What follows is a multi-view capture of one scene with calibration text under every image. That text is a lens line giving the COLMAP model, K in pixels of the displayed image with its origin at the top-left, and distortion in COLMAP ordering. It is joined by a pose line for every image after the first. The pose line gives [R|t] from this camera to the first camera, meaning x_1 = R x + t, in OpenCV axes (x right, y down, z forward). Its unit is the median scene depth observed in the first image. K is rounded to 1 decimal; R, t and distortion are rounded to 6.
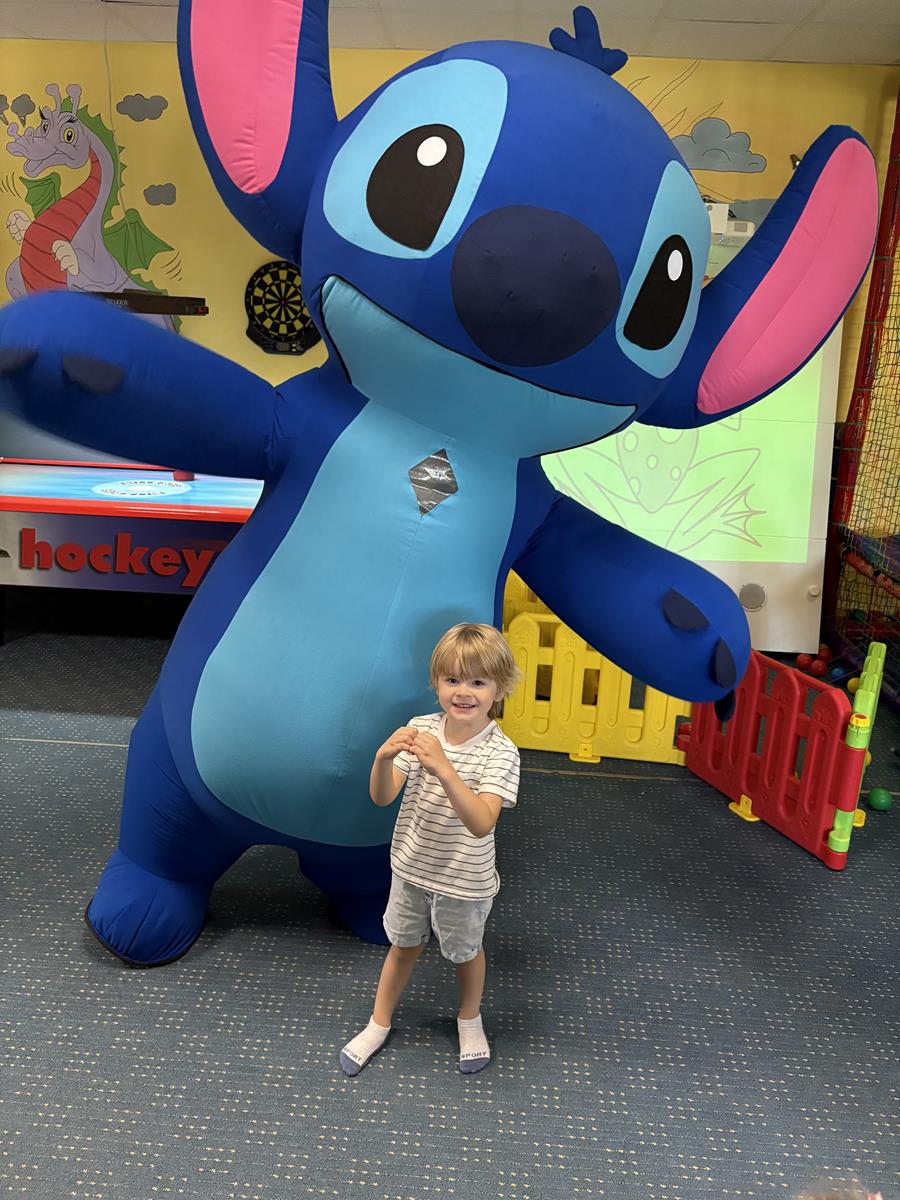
lens RADIAL K [[909.9, 0, 466.4], [0, 909.9, 601.3], [0, 0, 1]] dist [0.033657, -0.041204]
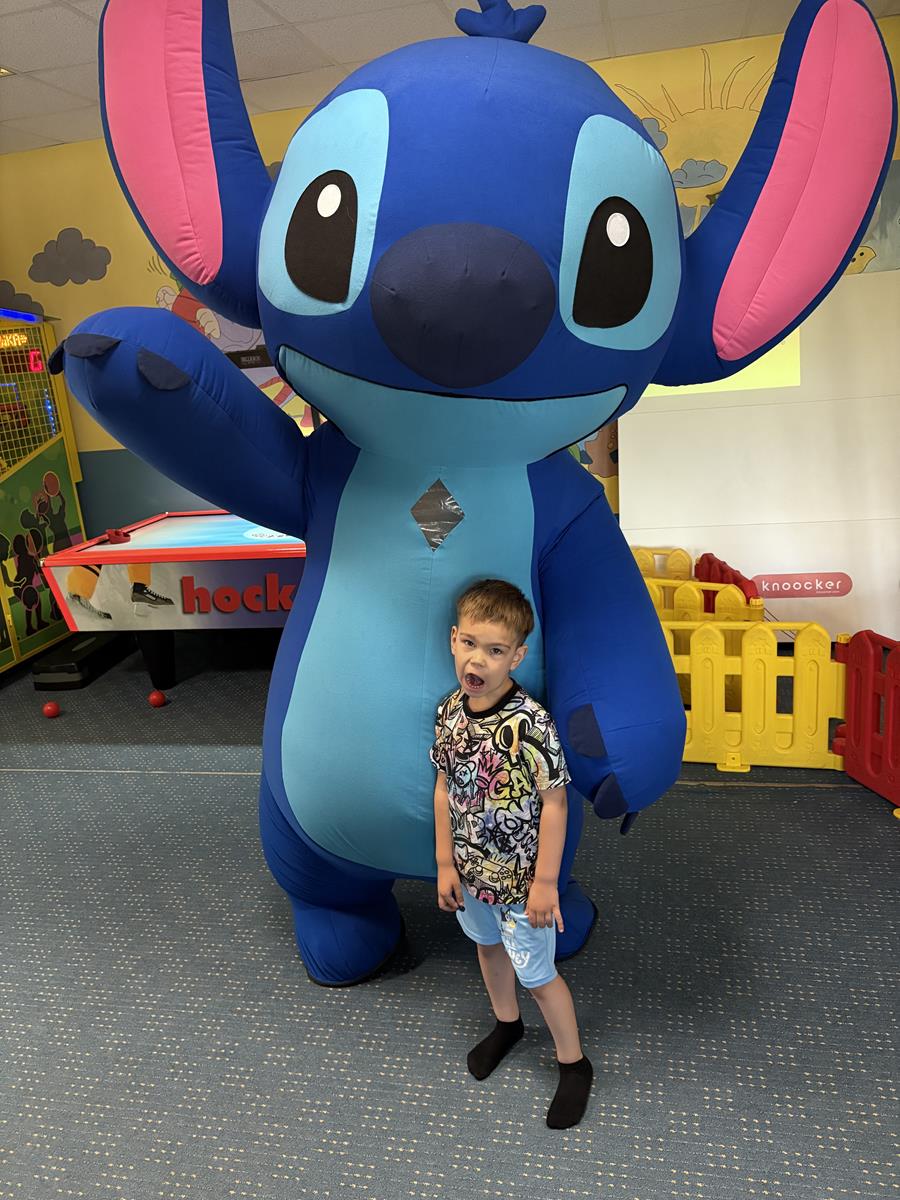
lens RADIAL K [[909.9, 0, 460.7], [0, 909.9, 600.8], [0, 0, 1]] dist [0.033657, -0.041204]
pose [[0.979071, -0.077885, -0.188028, 0.059439], [0.074559, 0.996910, -0.024709, -0.000684], [0.189371, 0.010173, 0.981853, 0.001699]]
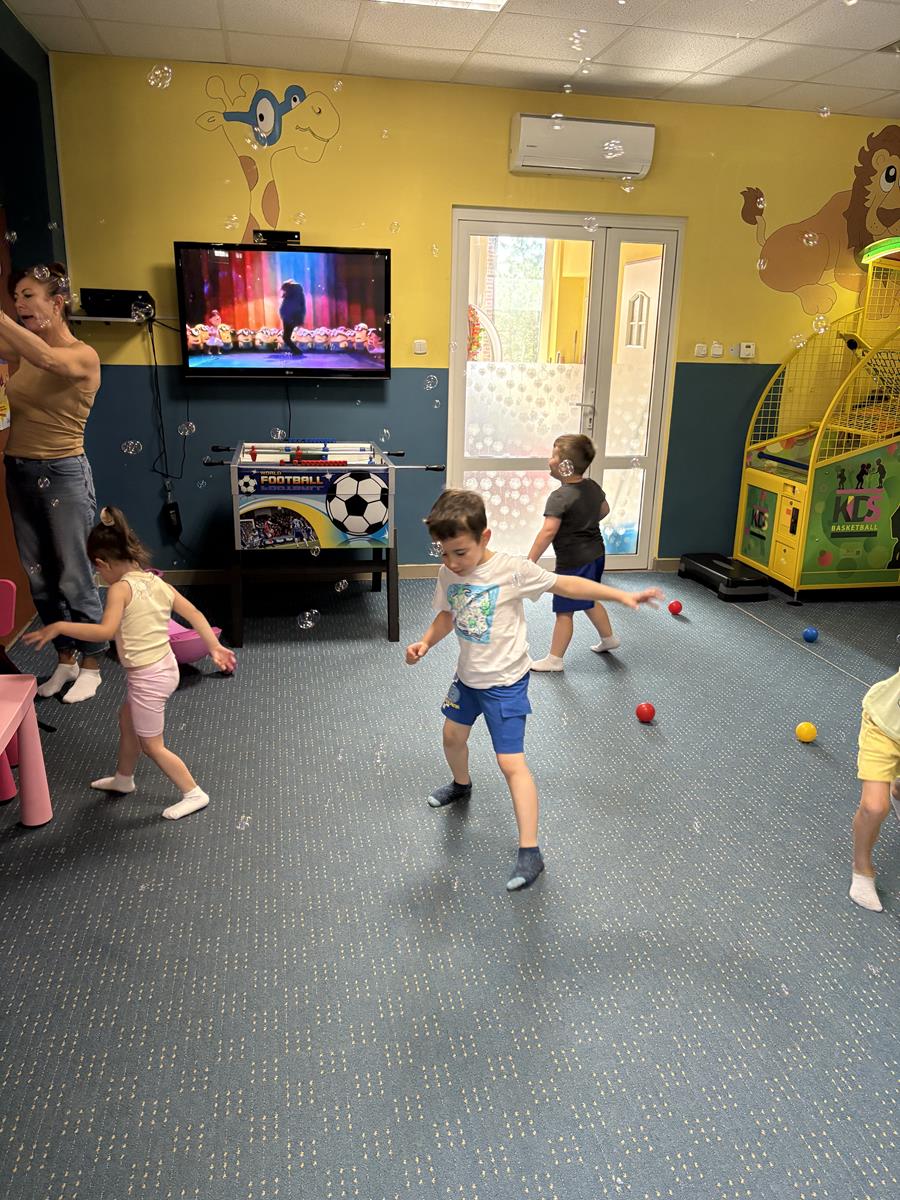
lens RADIAL K [[909.9, 0, 453.2], [0, 909.9, 609.7], [0, 0, 1]] dist [0.033657, -0.041204]
pose [[0.236926, 0.247602, -0.939446, 0.557350], [-0.296892, 0.939173, 0.172654, 0.007229], [0.925052, 0.238008, 0.296026, 0.148235]]
